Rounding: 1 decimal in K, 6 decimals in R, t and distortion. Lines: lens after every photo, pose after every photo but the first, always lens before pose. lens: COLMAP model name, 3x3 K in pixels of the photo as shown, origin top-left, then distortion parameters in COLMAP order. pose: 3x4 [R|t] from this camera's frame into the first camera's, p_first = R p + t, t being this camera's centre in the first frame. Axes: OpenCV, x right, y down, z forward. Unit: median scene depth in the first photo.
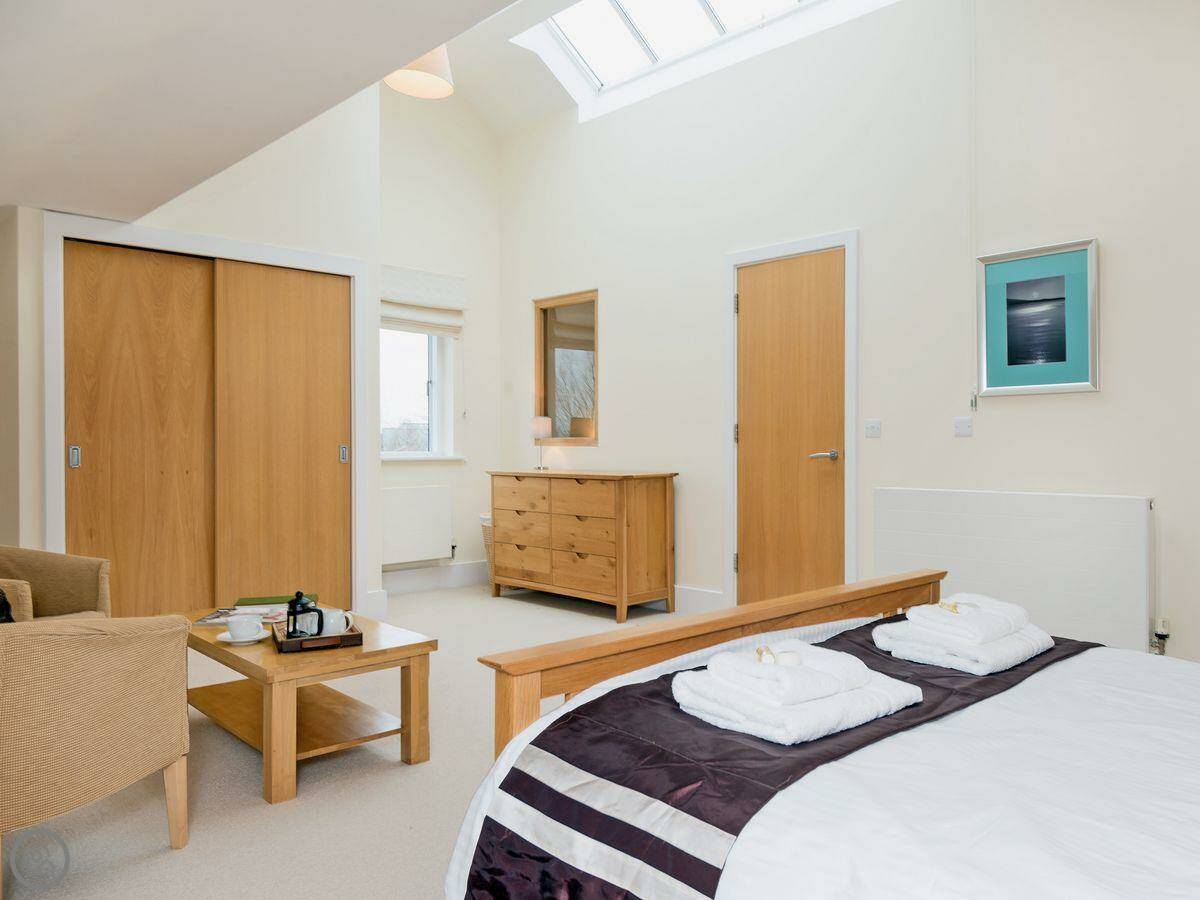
lens RADIAL K [[942.3, 0, 598.9], [0, 942.3, 436.5], [0, 0, 1]] dist [0.005095, 0.002914]
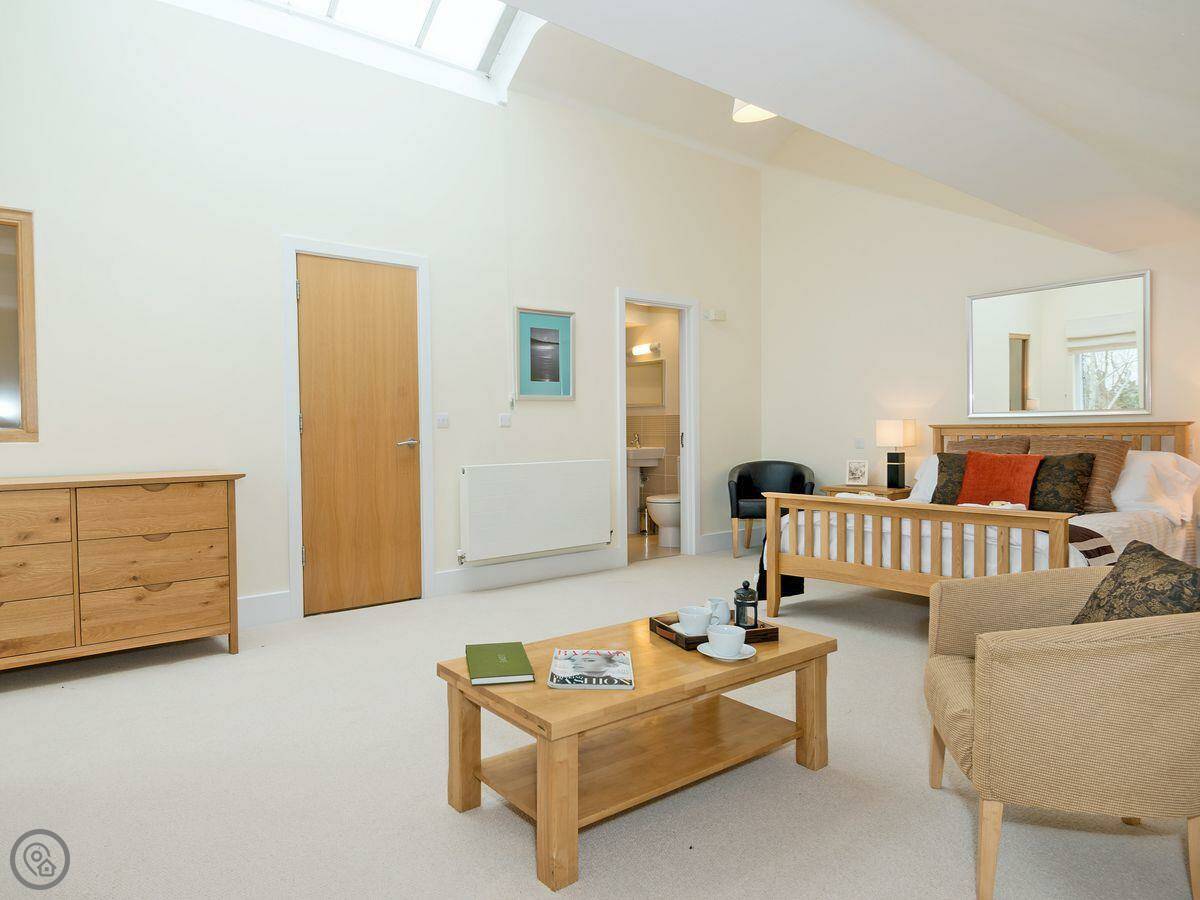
lens RADIAL K [[748.7, 0, 547.1], [0, 748.7, 449.8], [0, 0, 1]] dist [-0.000911, -0.000685]
pose [[0.076986, -0.022321, 0.996782, -0.697390], [0.006142, 0.999741, 0.021913, 0.009006], [-0.997013, 0.004436, 0.077104, 0.782563]]
